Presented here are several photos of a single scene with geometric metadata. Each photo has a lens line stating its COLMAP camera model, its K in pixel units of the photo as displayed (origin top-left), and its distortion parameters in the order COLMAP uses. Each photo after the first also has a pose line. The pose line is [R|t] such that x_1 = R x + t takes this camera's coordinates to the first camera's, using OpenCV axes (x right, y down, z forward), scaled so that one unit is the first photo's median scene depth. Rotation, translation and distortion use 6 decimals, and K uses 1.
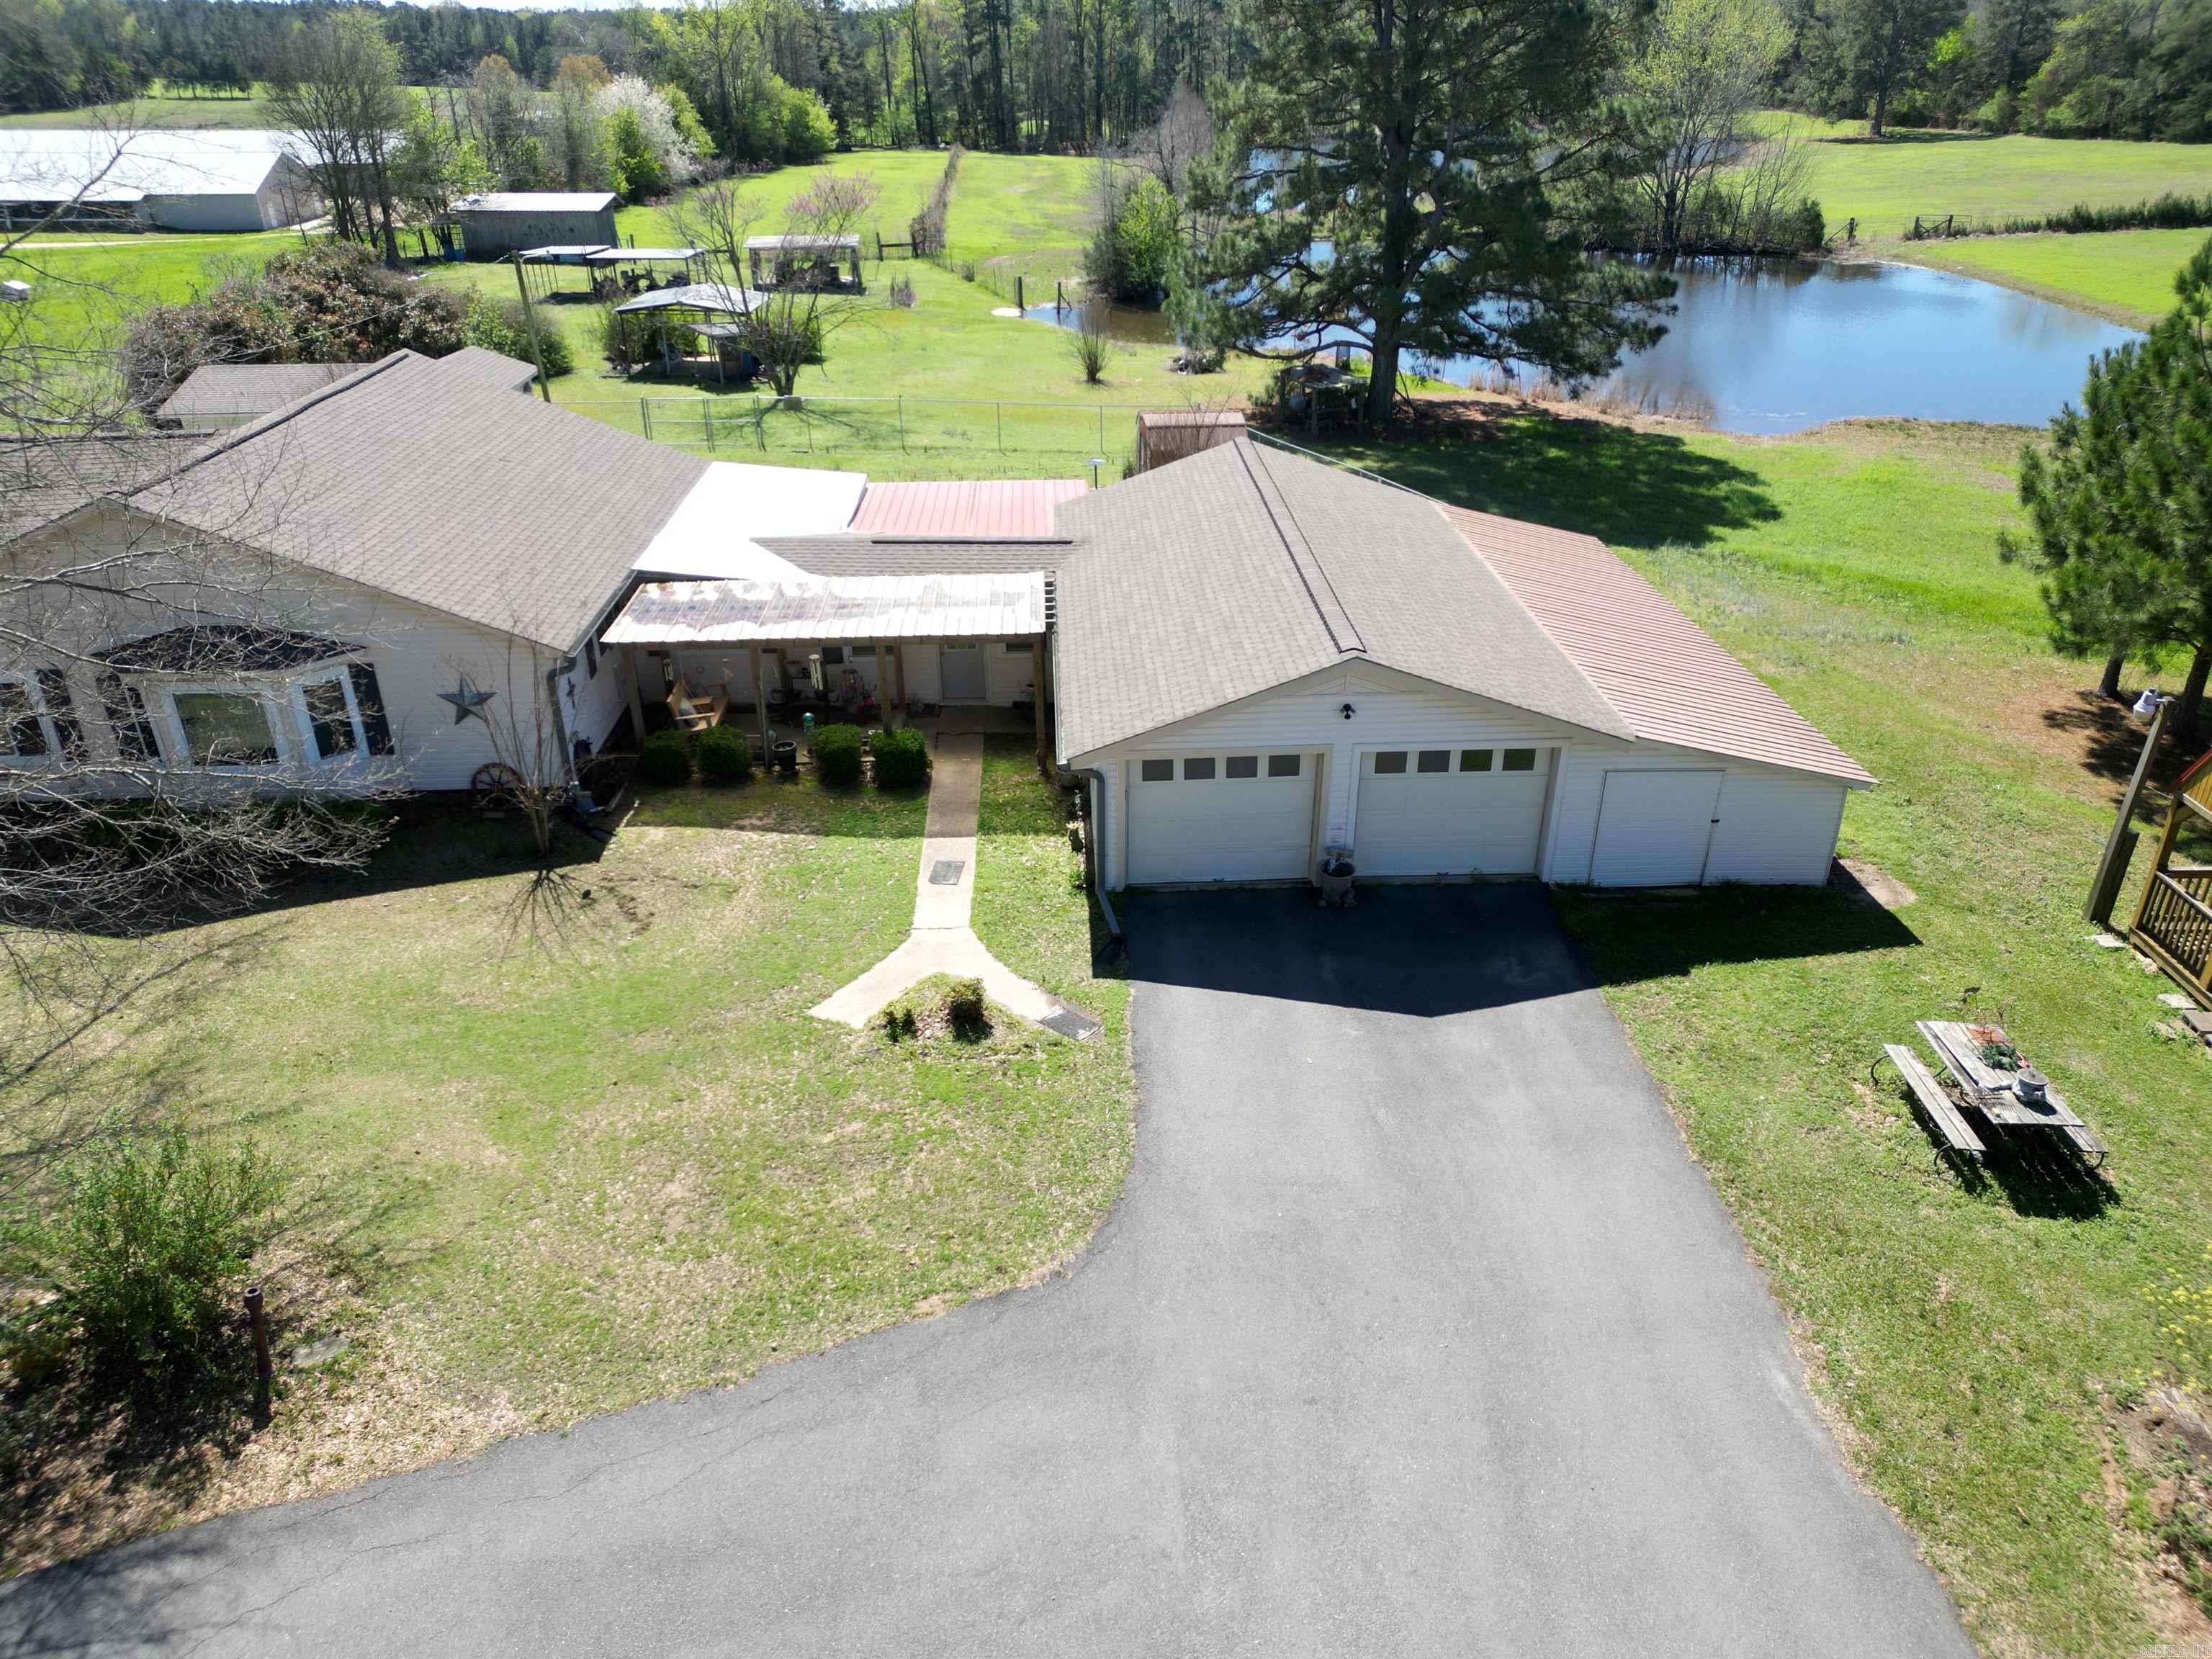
lens RADIAL K [[1528.0, 0, 1108.8], [0, 1528.0, 828.0], [0, 0, 1]] dist [0.095126, -0.093537]
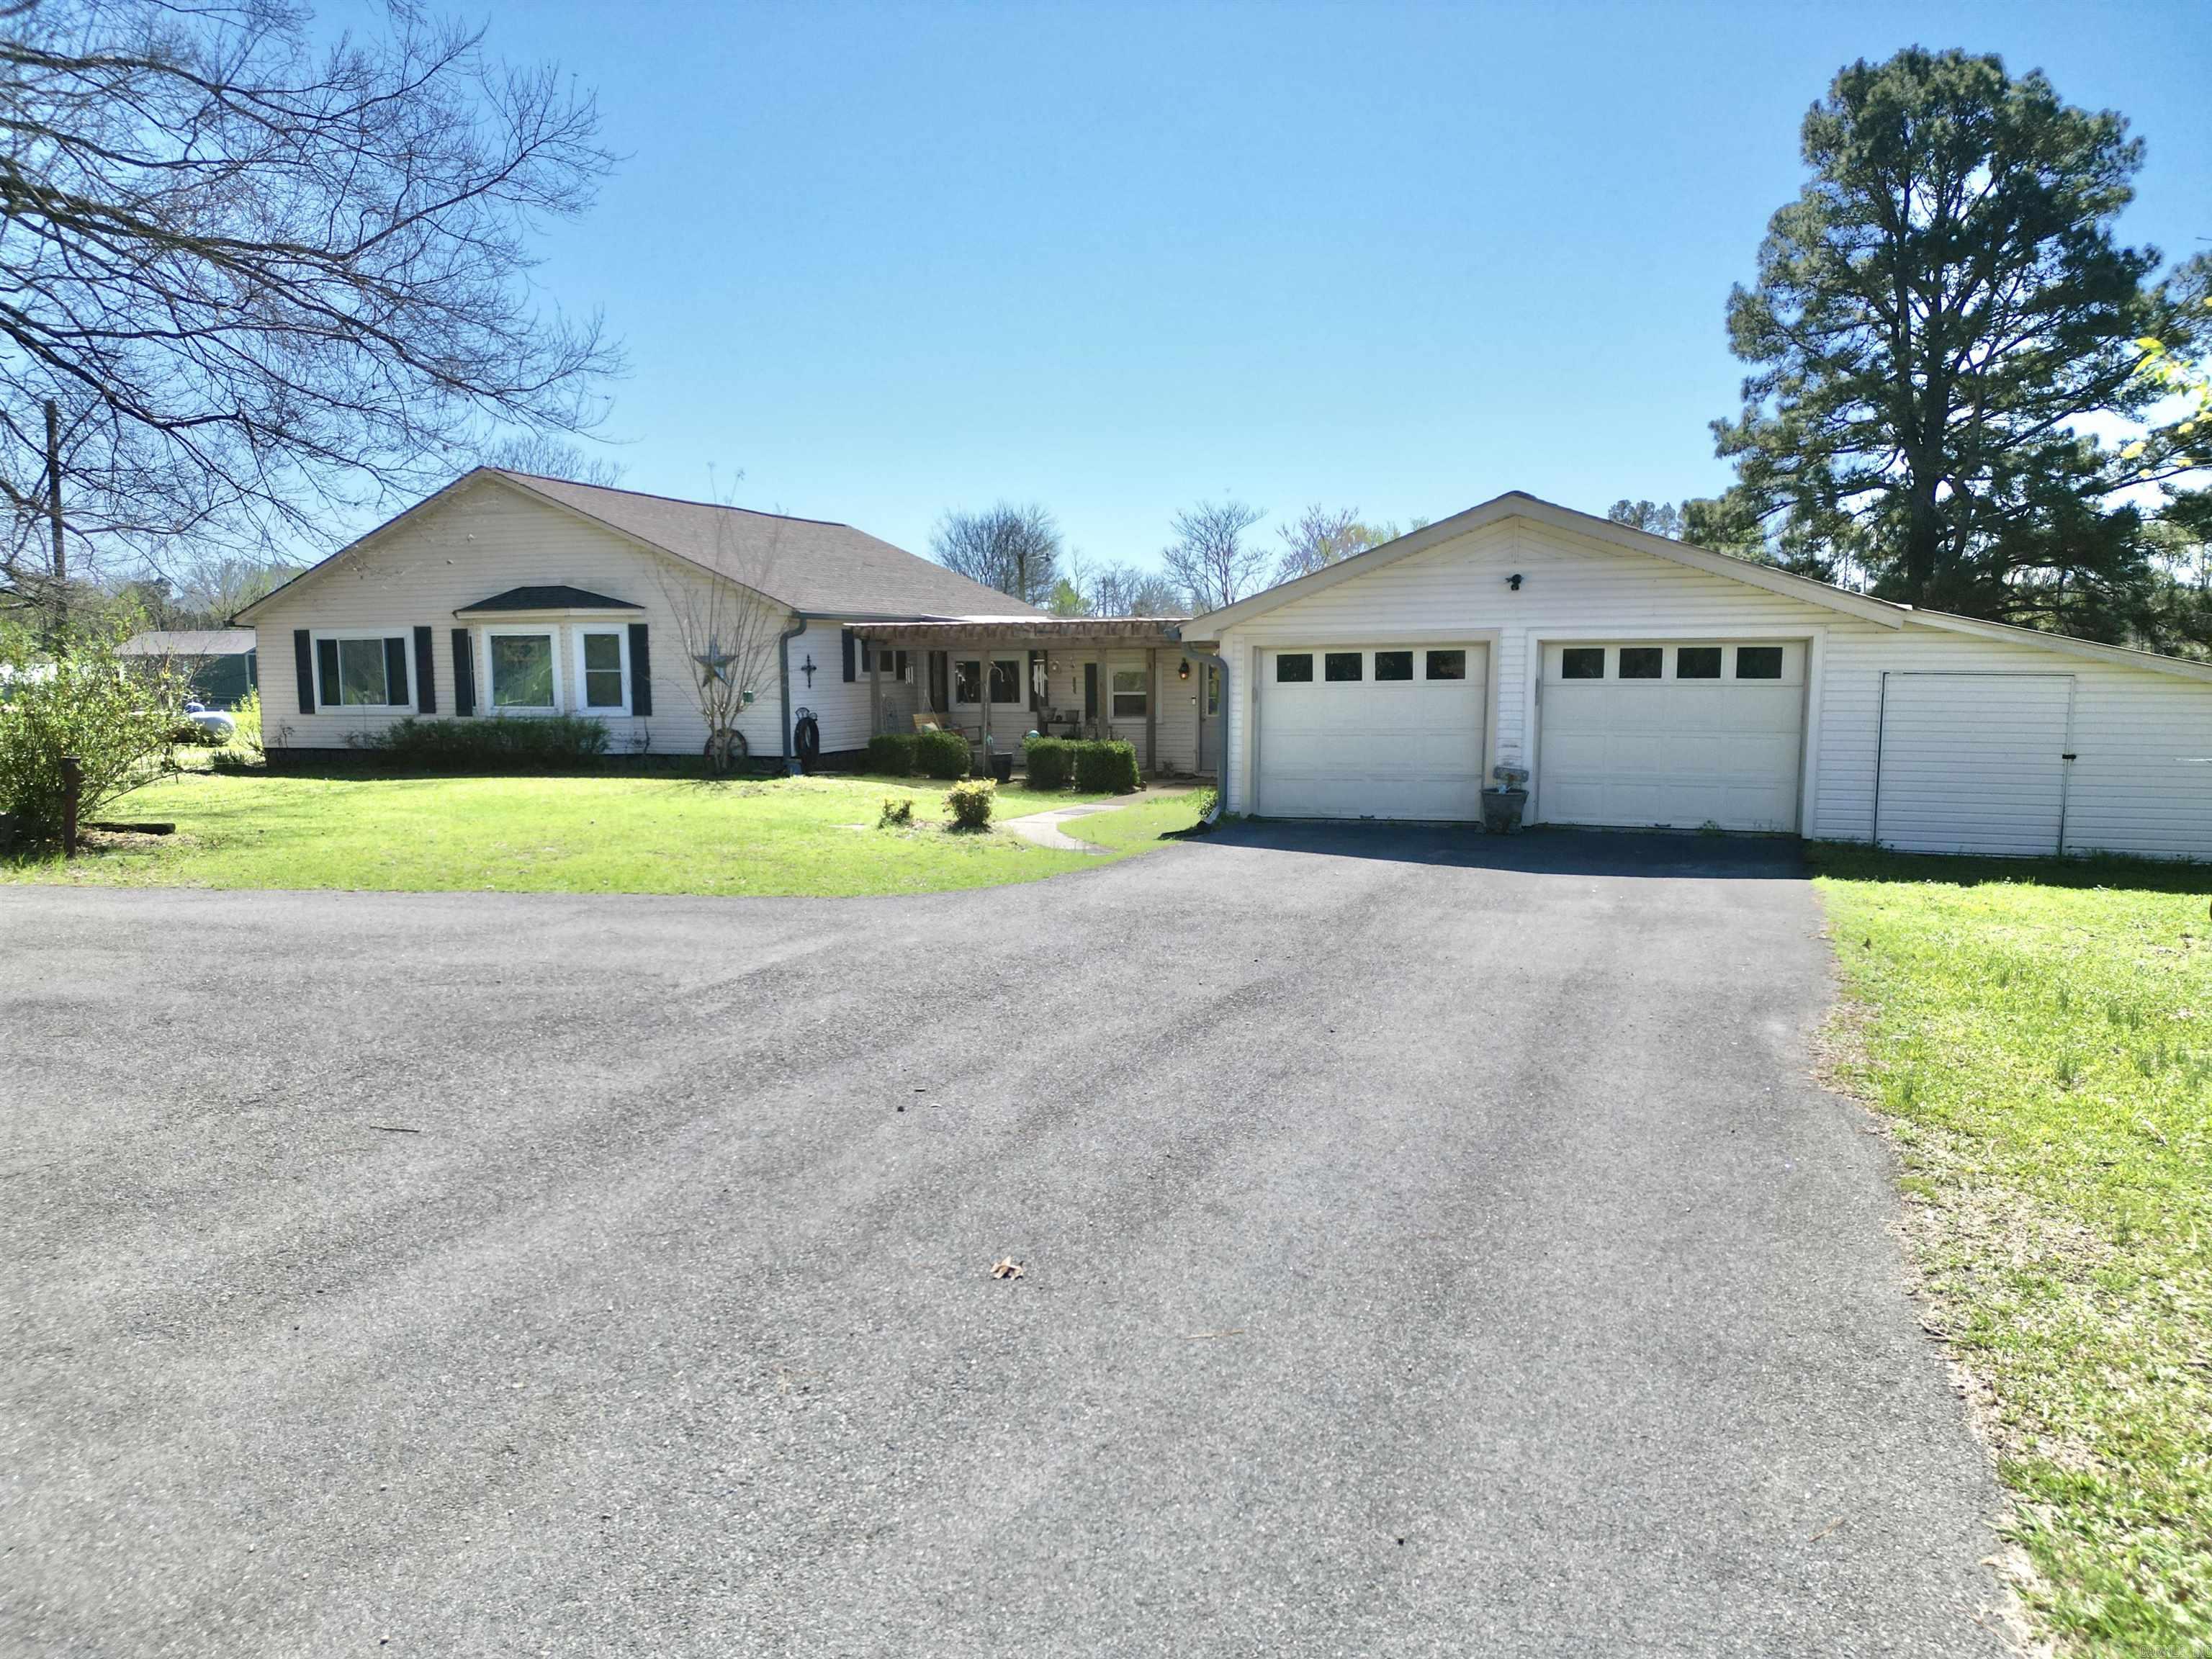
lens RADIAL K [[1528.0, 0, 1108.8], [0, 1528.0, 828.0], [0, 0, 1]] dist [0.095126, -0.093537]
pose [[0.917132, 0.046777, -0.395829, 0.287293], [-0.182929, 0.931721, -0.313739, 0.342802], [0.354127, 0.360149, 0.863068, 0.258326]]
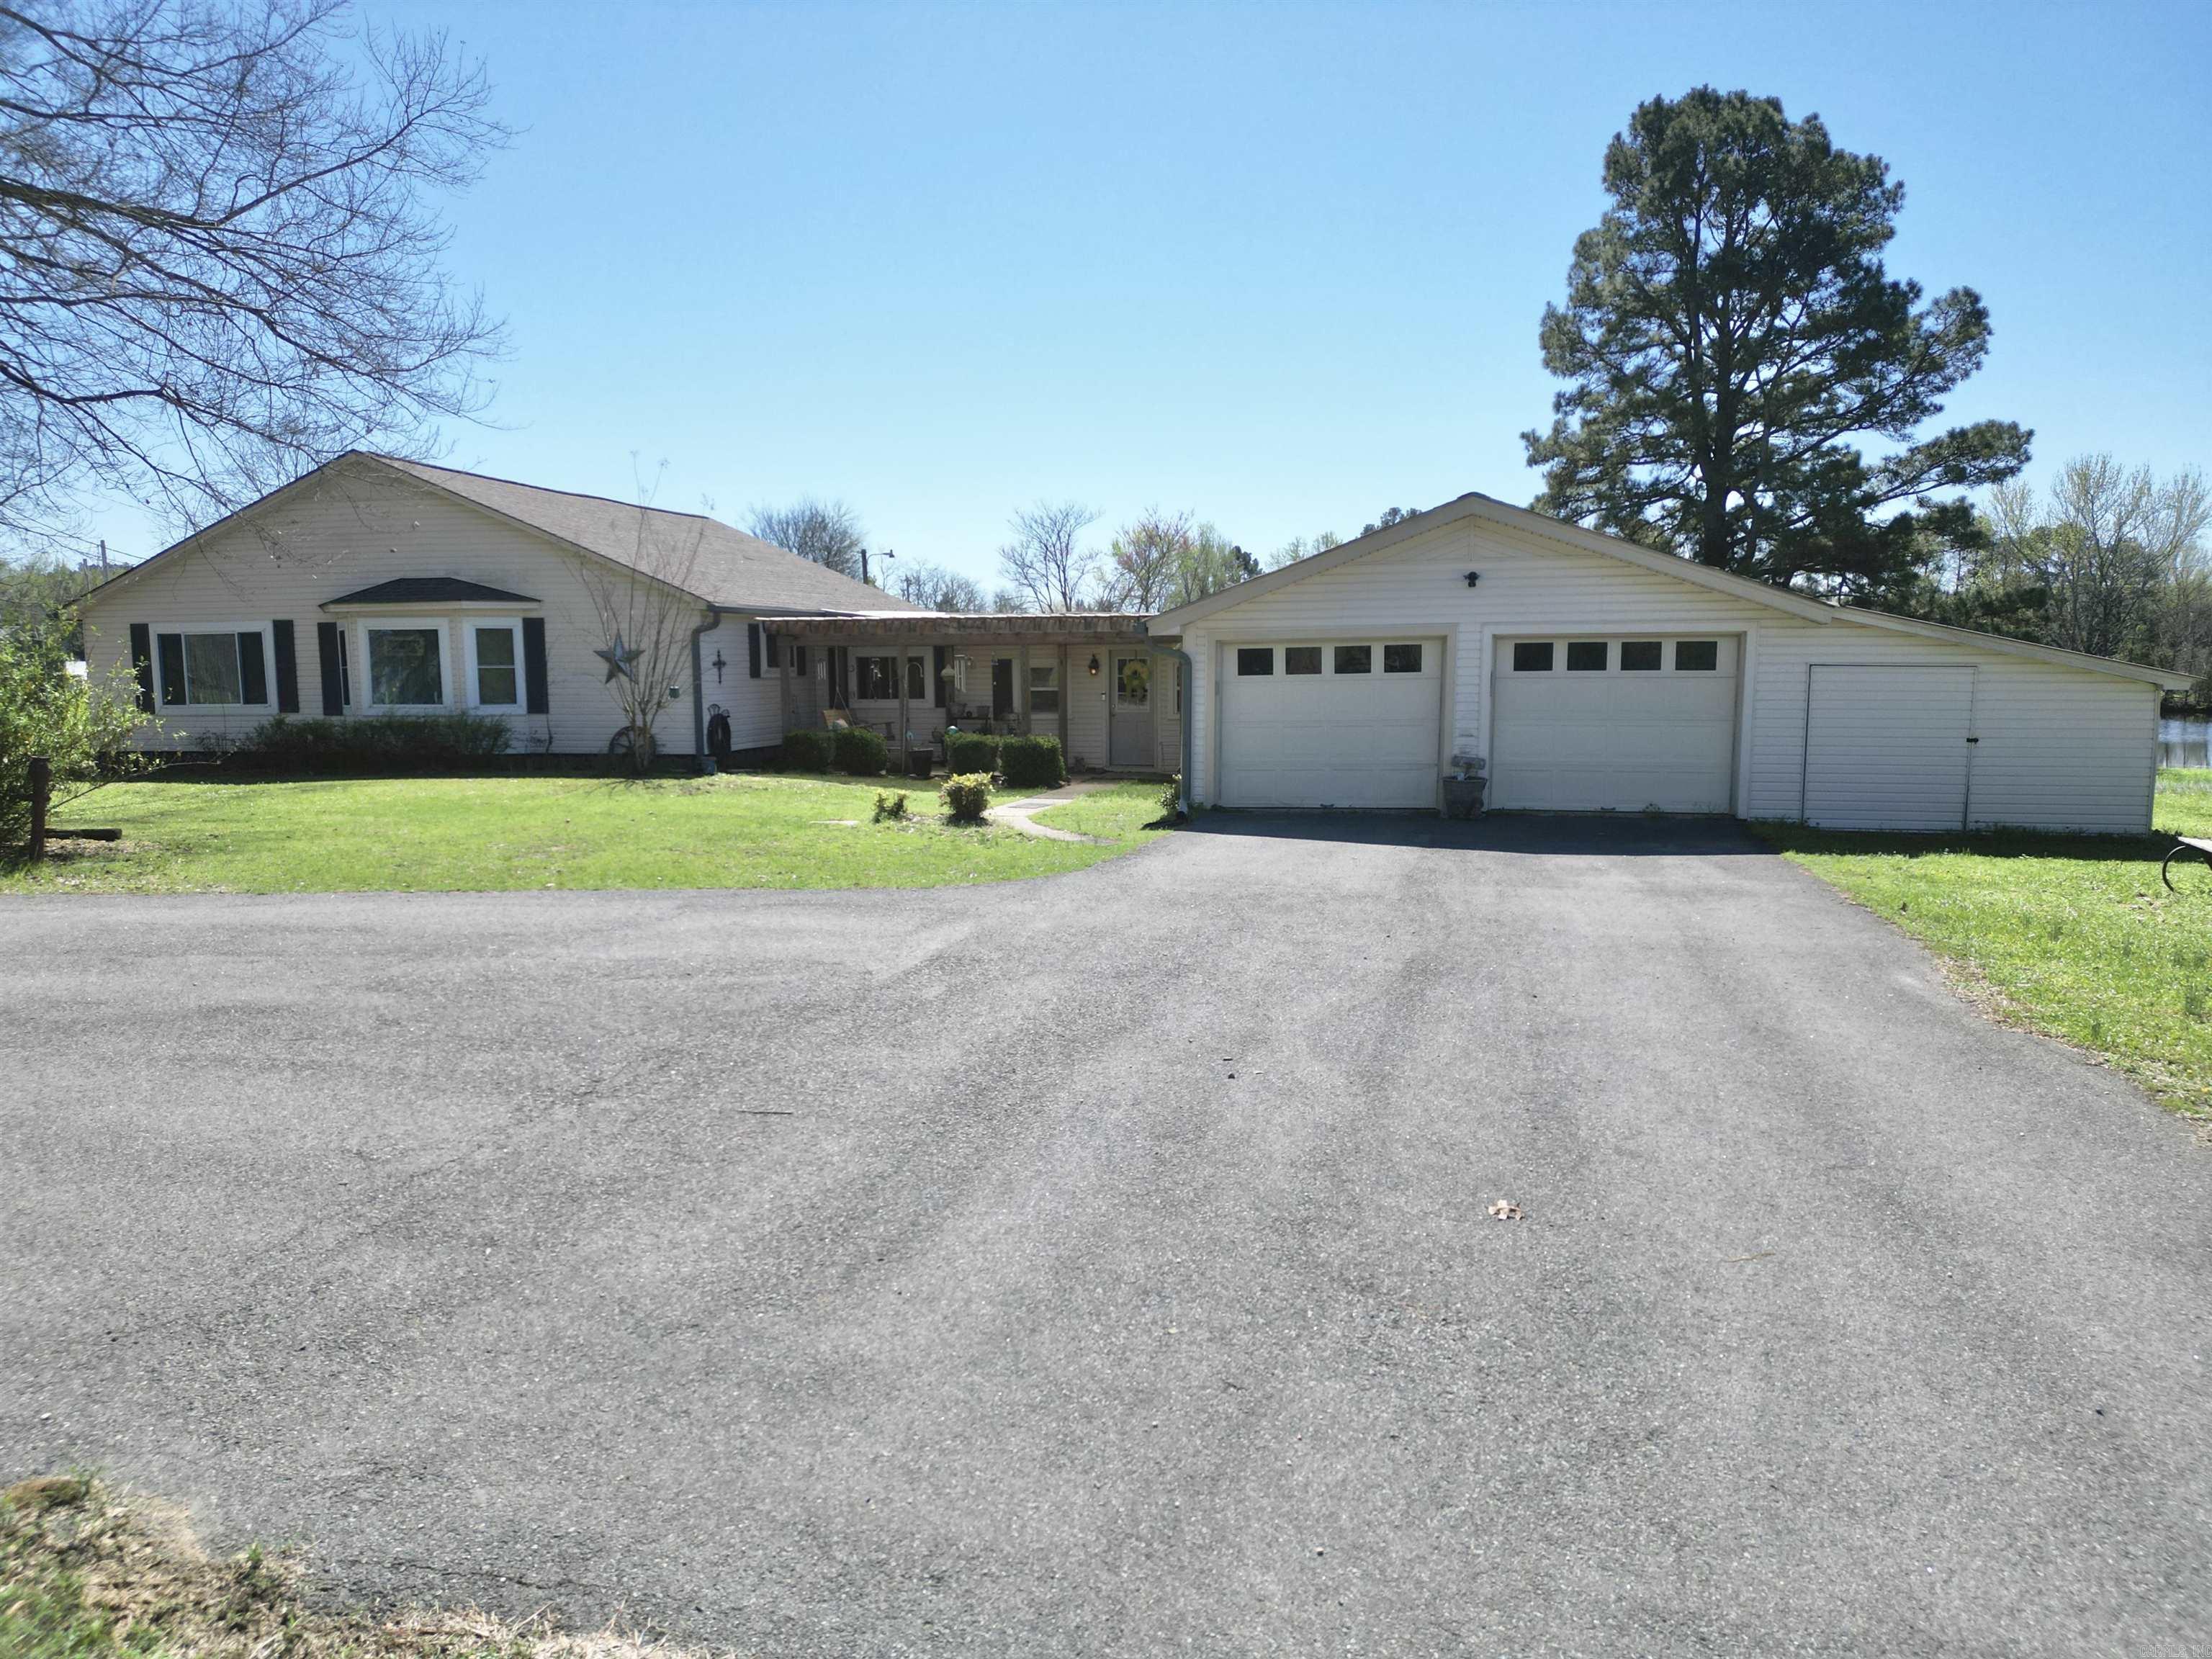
lens RADIAL K [[1528.0, 0, 1108.8], [0, 1528.0, 828.0], [0, 0, 1]] dist [0.095126, -0.093537]
pose [[0.964896, 0.031139, -0.260781, 0.187985], [-0.120908, 0.934134, -0.335820, 0.367524], [0.233148, 0.355562, 0.905107, 0.218558]]
